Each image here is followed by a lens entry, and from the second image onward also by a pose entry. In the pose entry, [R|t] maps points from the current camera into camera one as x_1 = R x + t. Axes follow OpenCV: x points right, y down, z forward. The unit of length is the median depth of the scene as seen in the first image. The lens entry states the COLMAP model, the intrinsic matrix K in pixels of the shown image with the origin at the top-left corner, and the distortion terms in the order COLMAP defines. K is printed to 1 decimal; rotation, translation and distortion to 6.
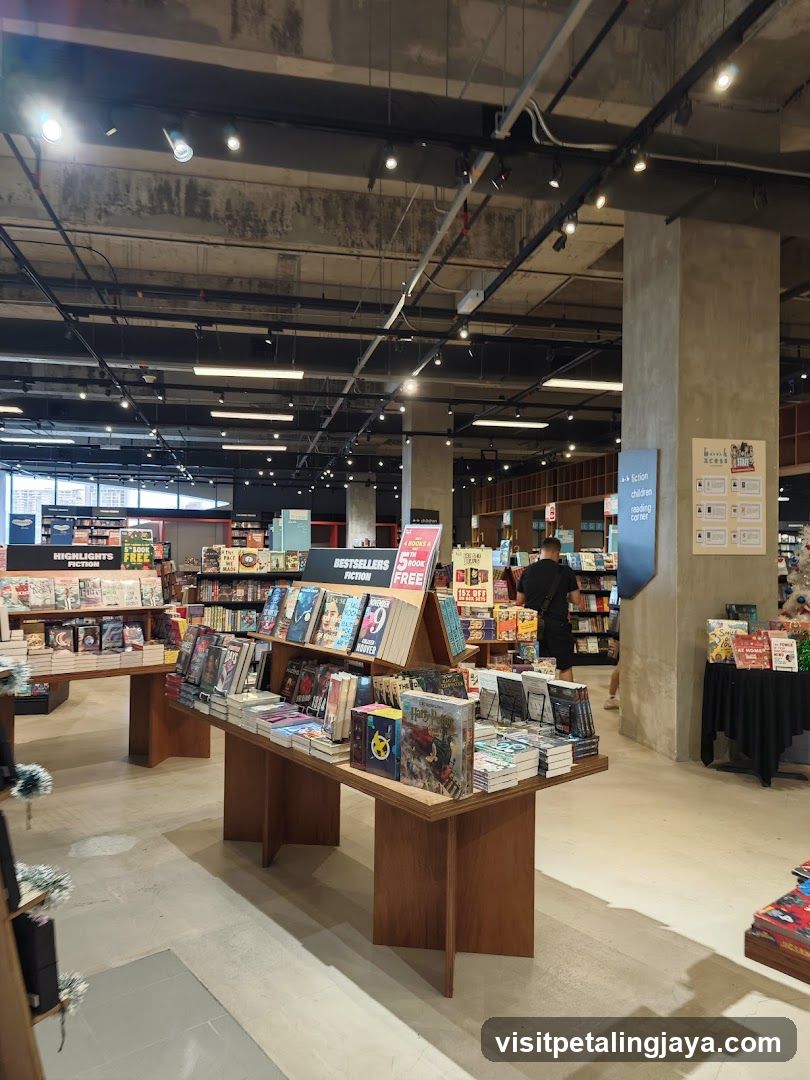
lens RADIAL K [[756.0, 0, 402.4], [0, 756.0, 534.7], [0, 0, 1]] dist [-0.041166, -0.000538]
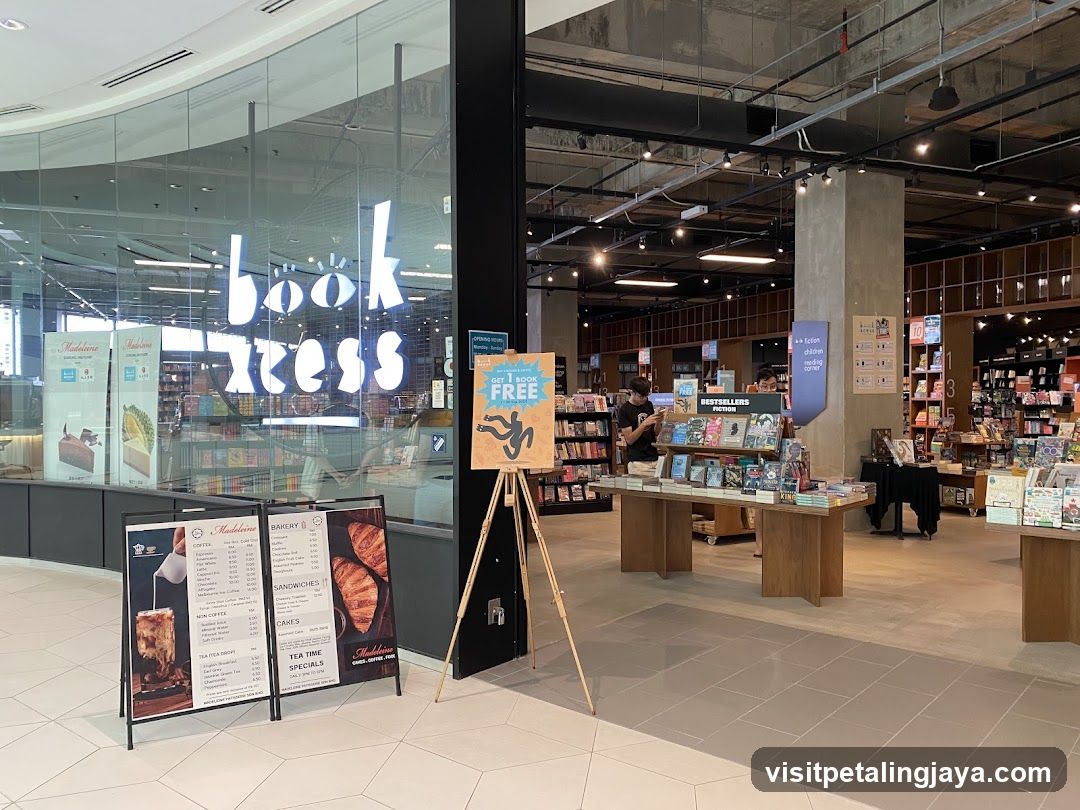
lens RADIAL K [[906.1, 0, 540.1], [0, 906.1, 397.4], [0, 0, 1]] dist [-0.066307, -0.012797]
pose [[0.982600, -0.016285, 0.185018, -0.547727], [0.011602, 0.999585, 0.026362, -0.020733], [-0.185371, -0.023757, 0.982381, -0.628768]]
